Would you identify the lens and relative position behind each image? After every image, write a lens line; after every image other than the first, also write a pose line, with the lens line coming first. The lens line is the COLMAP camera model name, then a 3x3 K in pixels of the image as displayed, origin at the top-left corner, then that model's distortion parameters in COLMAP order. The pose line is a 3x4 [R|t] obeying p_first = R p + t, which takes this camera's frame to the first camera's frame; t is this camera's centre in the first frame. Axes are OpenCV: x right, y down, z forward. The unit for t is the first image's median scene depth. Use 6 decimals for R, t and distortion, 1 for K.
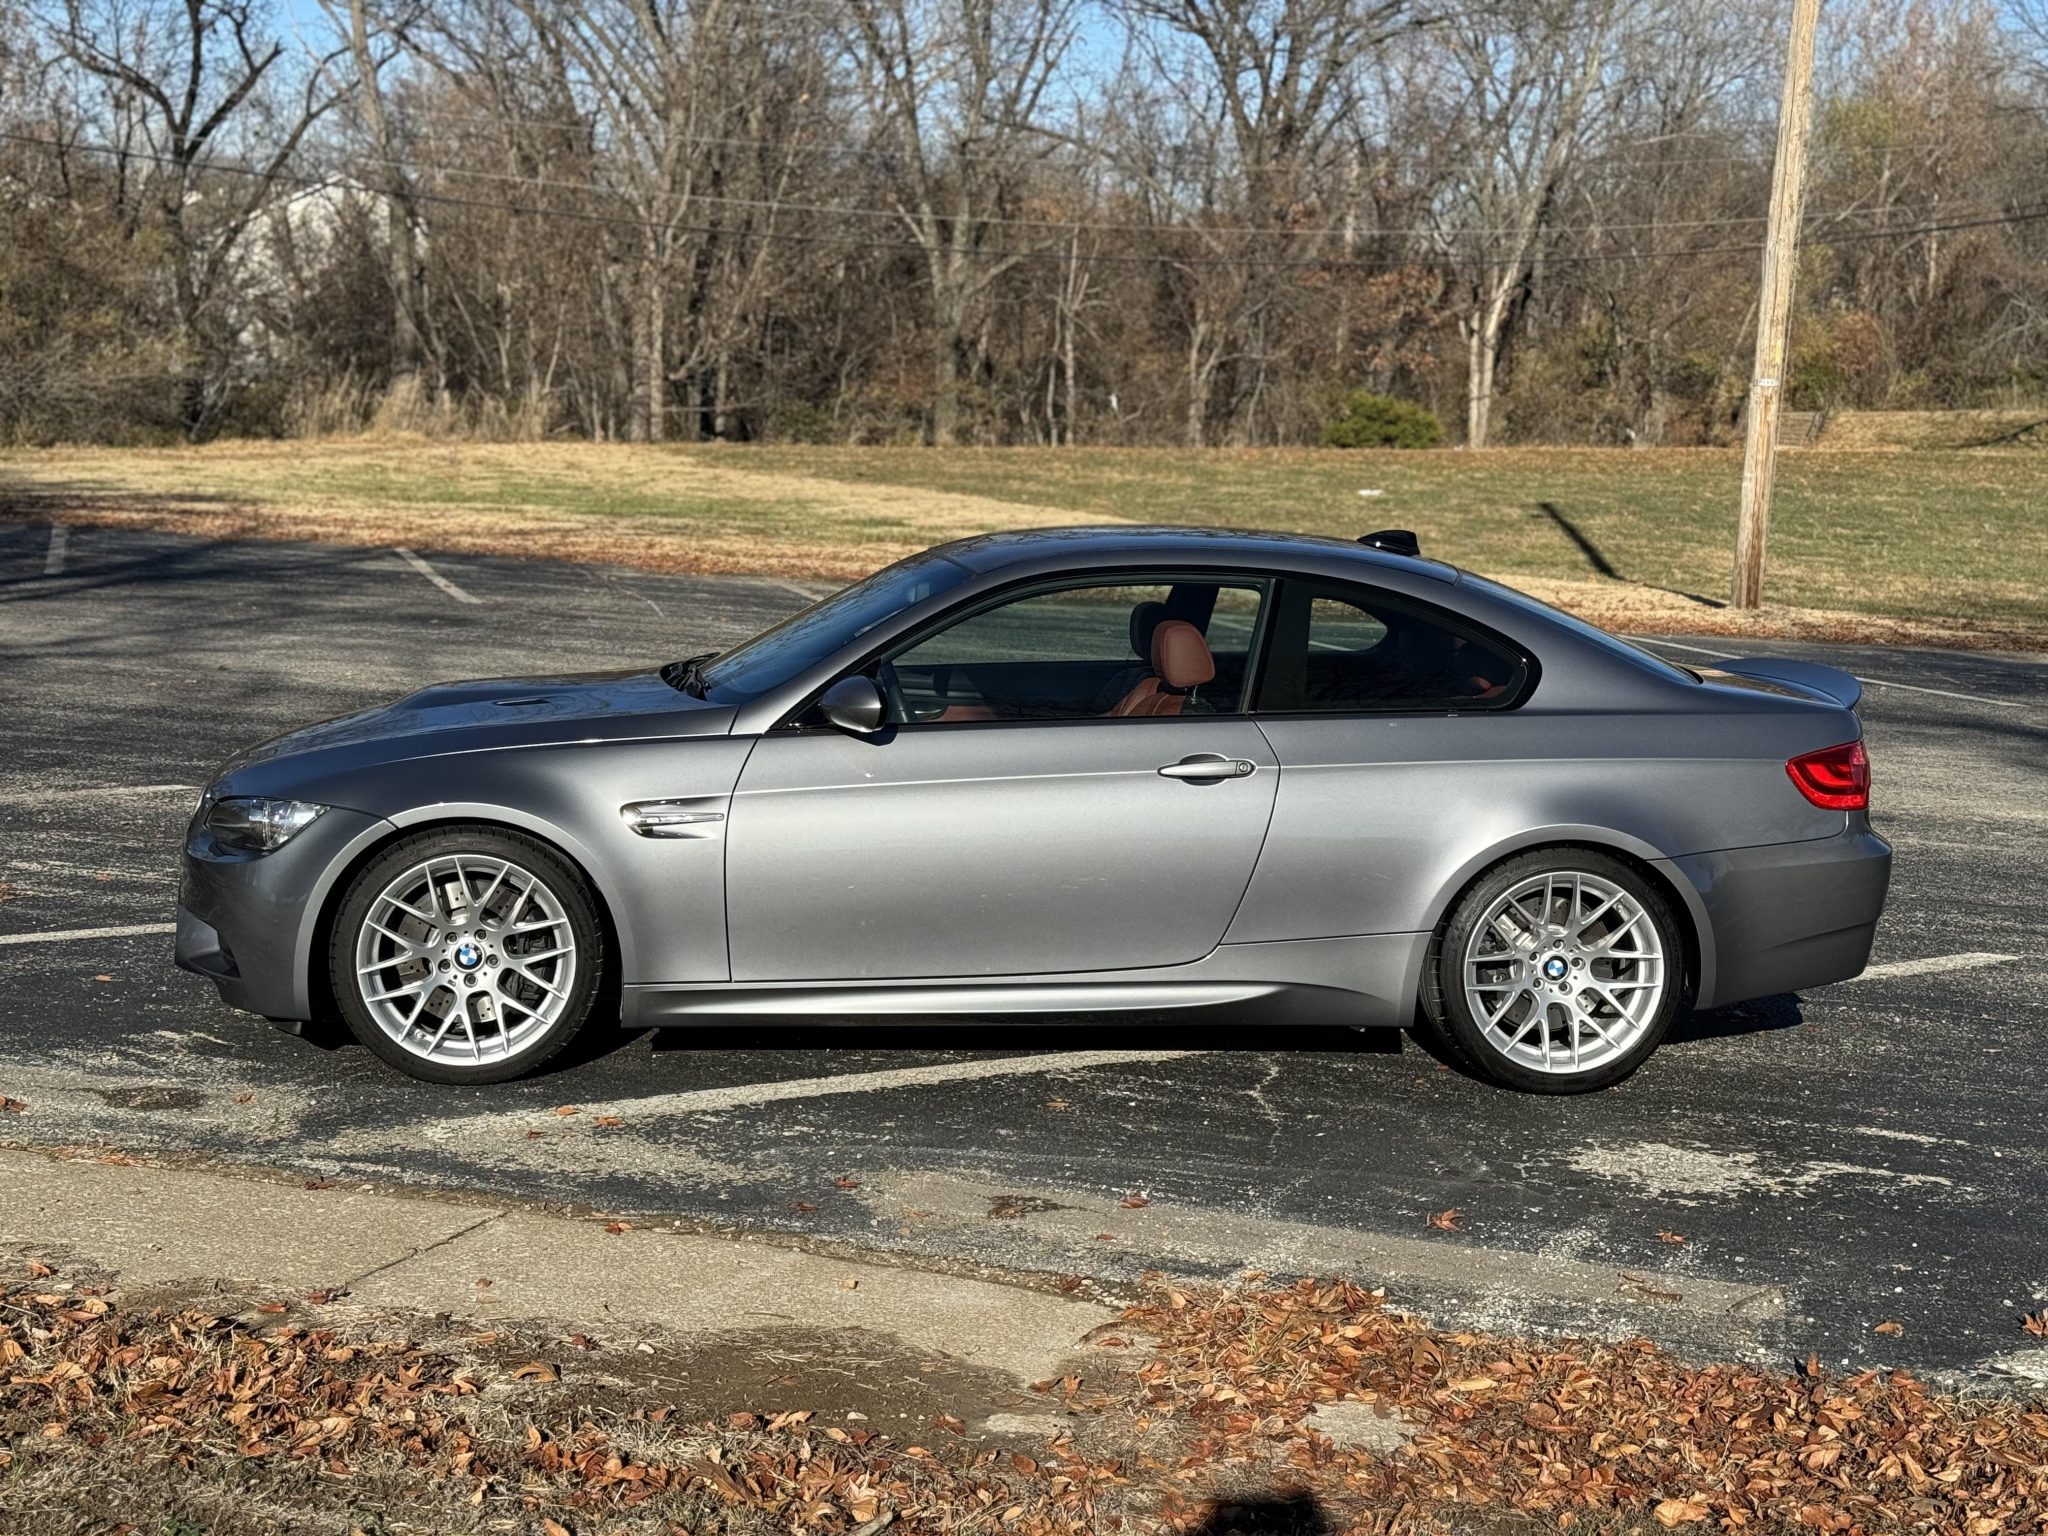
lens RADIAL K [[2835.0, 0, 1029.2], [0, 2835.0, 769.3], [0, 0, 1]] dist [0.177460, -0.328539]
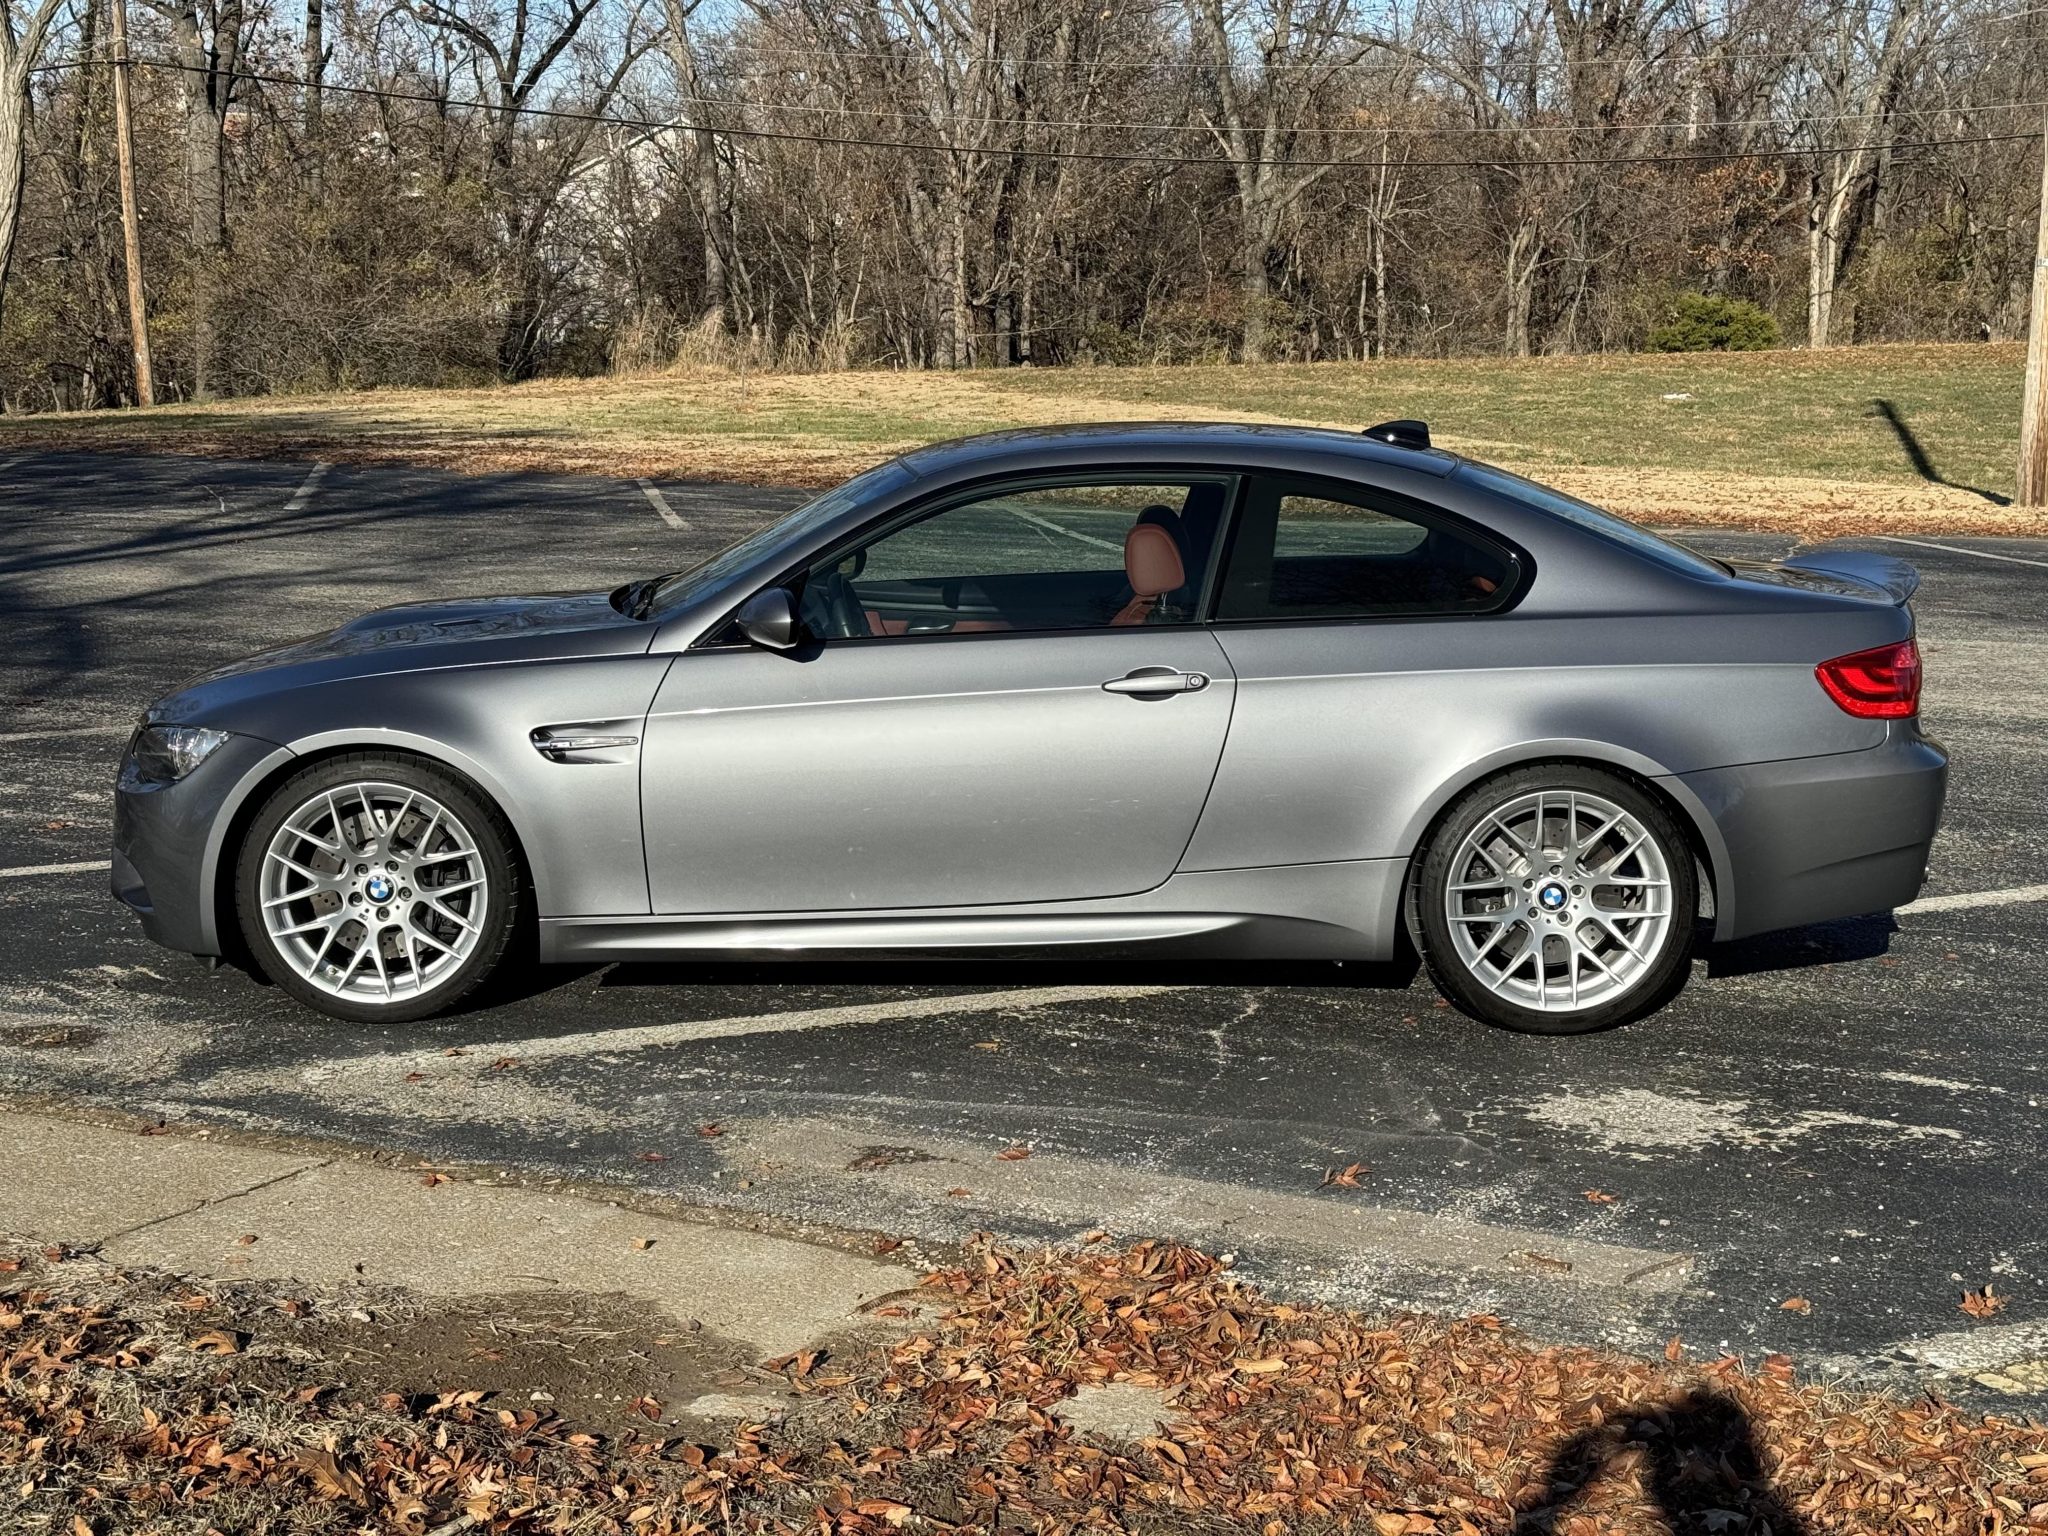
lens RADIAL K [[2834.5, 0, 1013.9], [0, 2834.5, 758.6], [0, 0, 1]] dist [0.170467, -0.285034]
pose [[0.991667, -0.010143, -0.128429, 0.134594], [0.013080, 0.999671, 0.022043, 0.003504], [0.128163, -0.023540, 0.991474, 0.078108]]
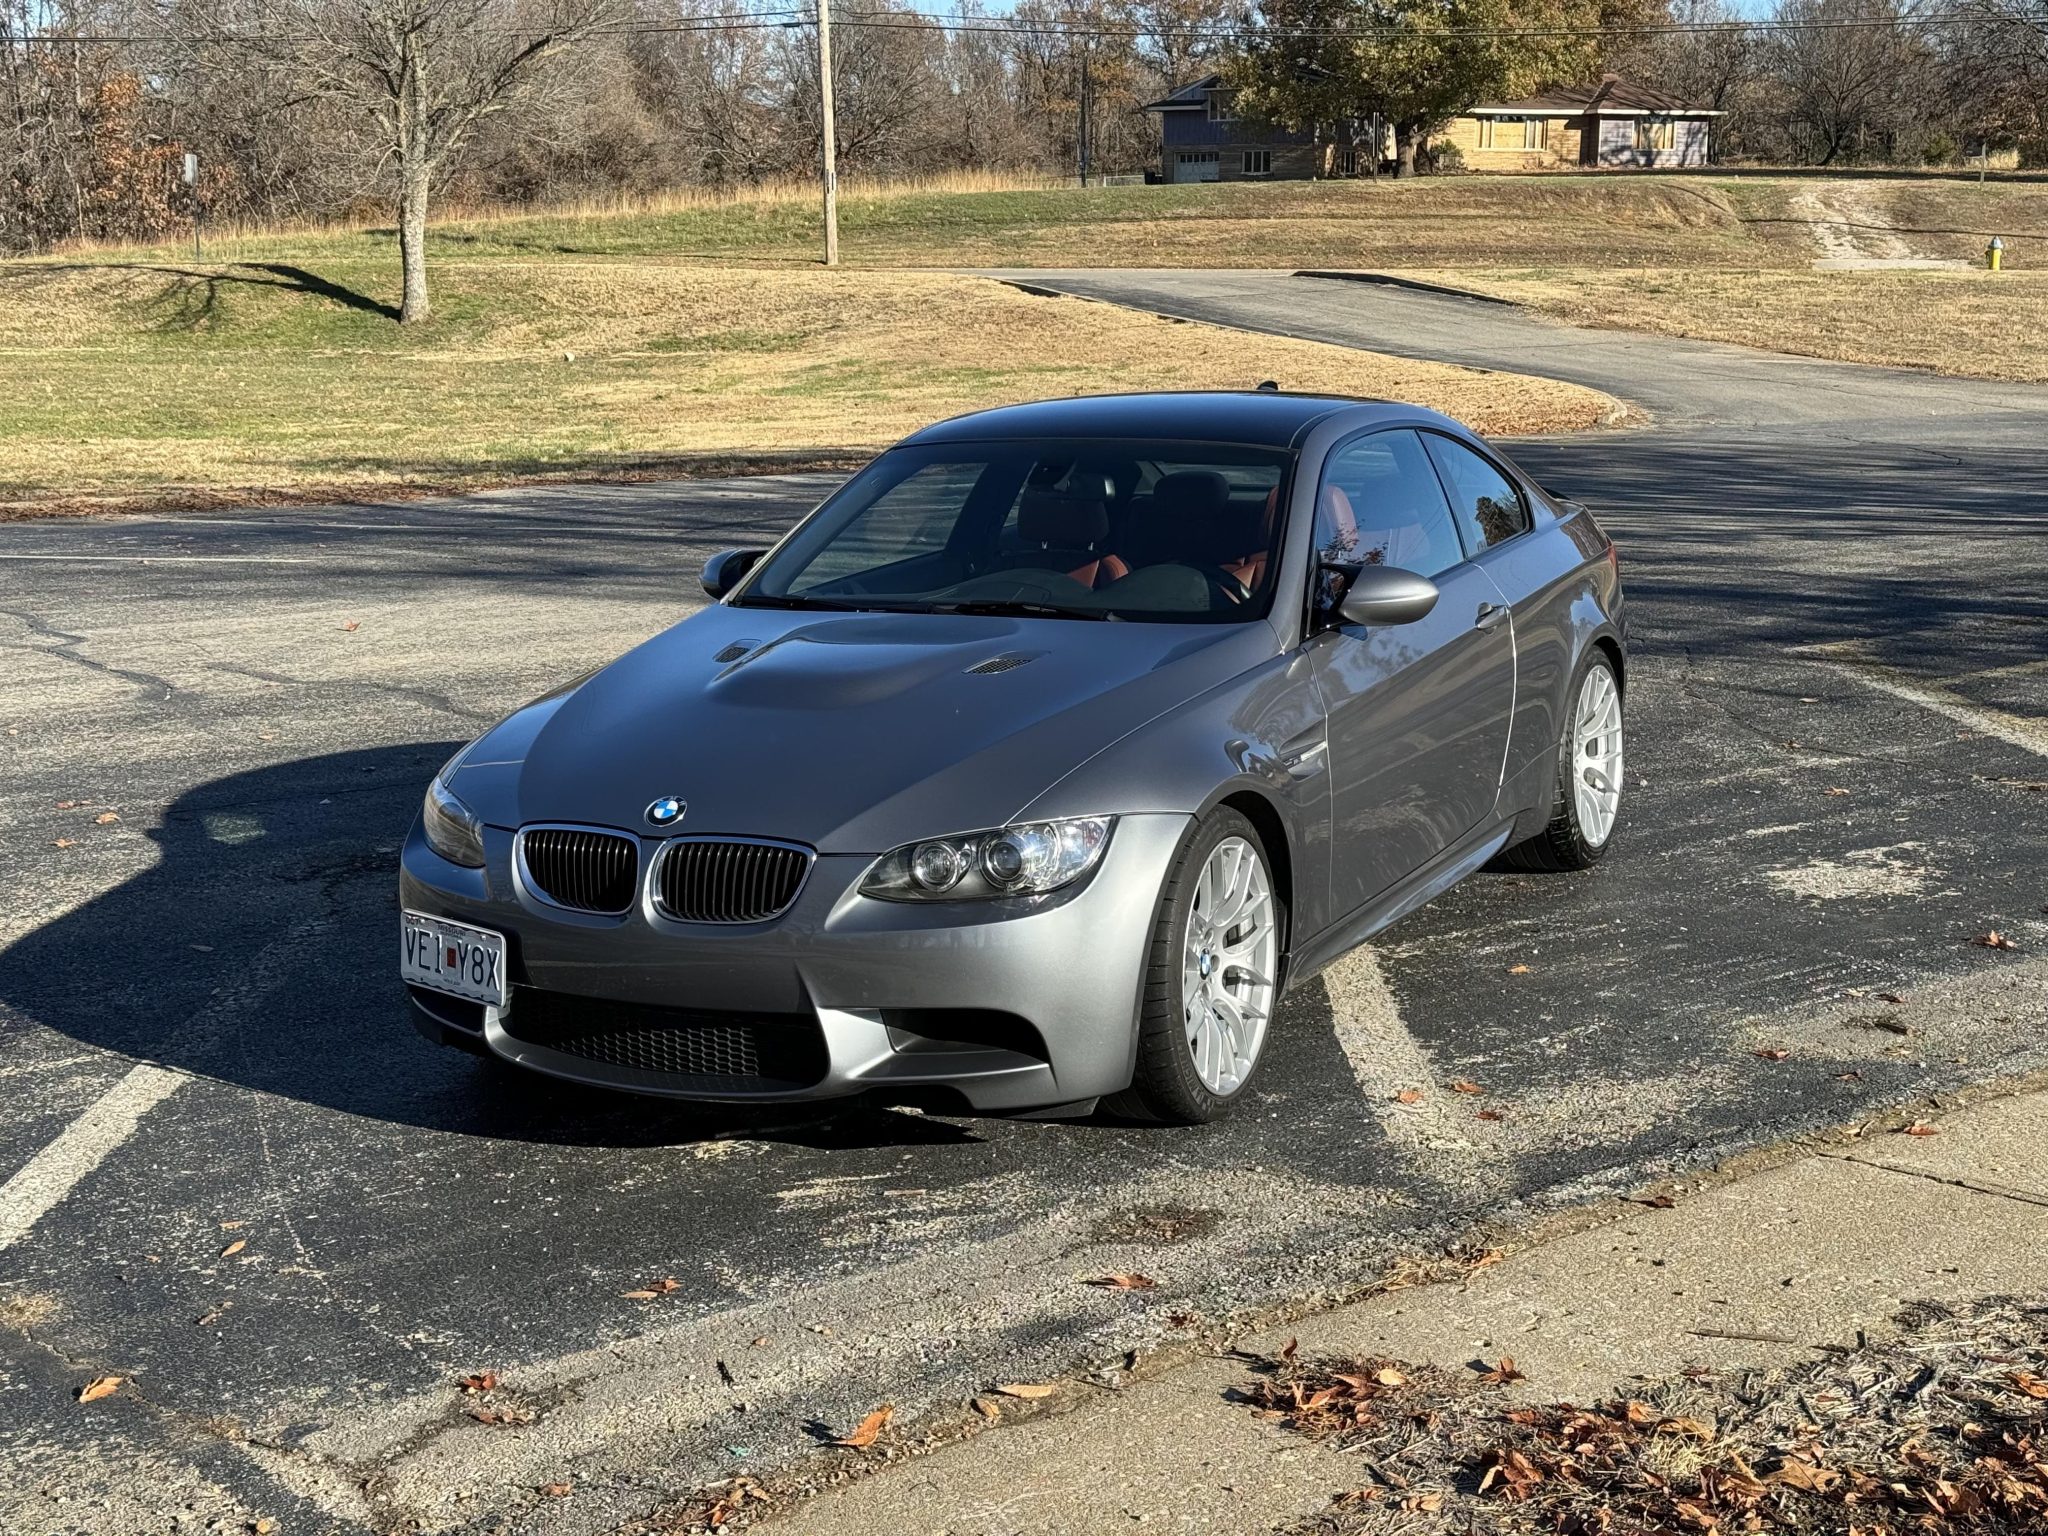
lens RADIAL K [[2823.5, 0, 1033.6], [0, 2823.5, 789.9], [0, 0, 1]] dist [0.184069, -0.401954]
pose [[0.540313, -0.189438, 0.819863, -0.866638], [0.141930, 0.980886, 0.133109, -0.097898], [-0.829408, 0.044443, 0.556873, 0.570809]]
